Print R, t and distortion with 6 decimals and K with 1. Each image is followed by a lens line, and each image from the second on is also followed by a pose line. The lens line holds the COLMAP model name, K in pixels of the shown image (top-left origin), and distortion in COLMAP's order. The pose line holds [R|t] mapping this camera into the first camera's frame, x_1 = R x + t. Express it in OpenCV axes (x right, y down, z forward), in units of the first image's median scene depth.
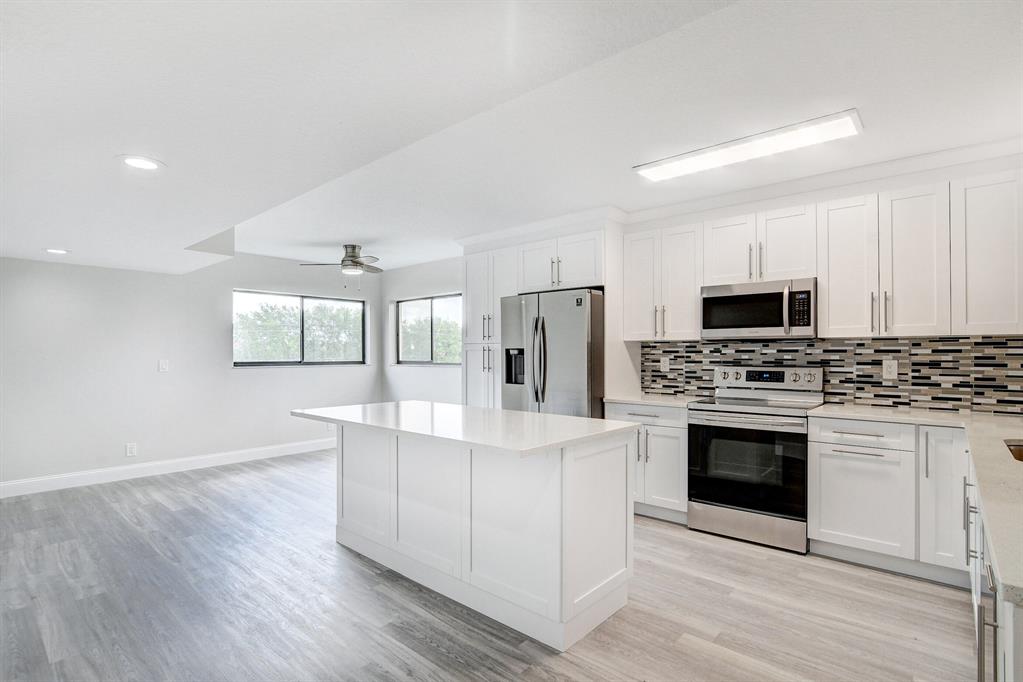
lens RADIAL K [[503.4, 0, 506.7], [0, 503.4, 351.4], [0, 0, 1]] dist [-0.030620, 0.011248]
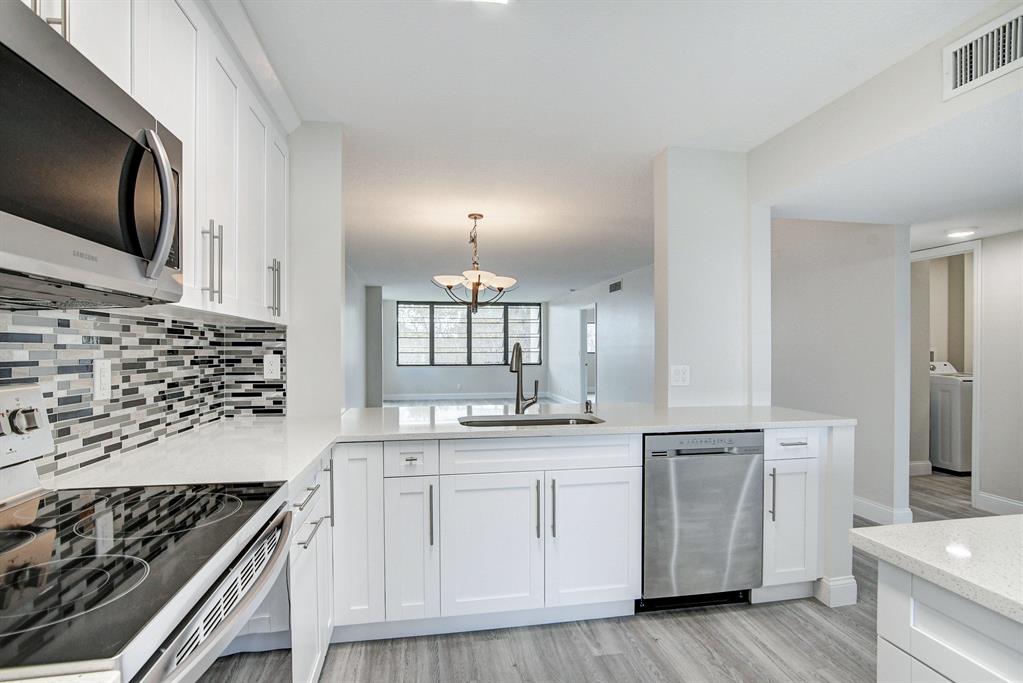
lens RADIAL K [[503.4, 0, 506.7], [0, 503.4, 351.9], [0, 0, 1]] dist [-0.030620, 0.011248]
pose [[-0.784999, -0.002655, 0.619491, 0.182280], [0.000142, 0.999990, 0.004466, 0.008209], [-0.619497, 0.003594, -0.784991, 1.104888]]
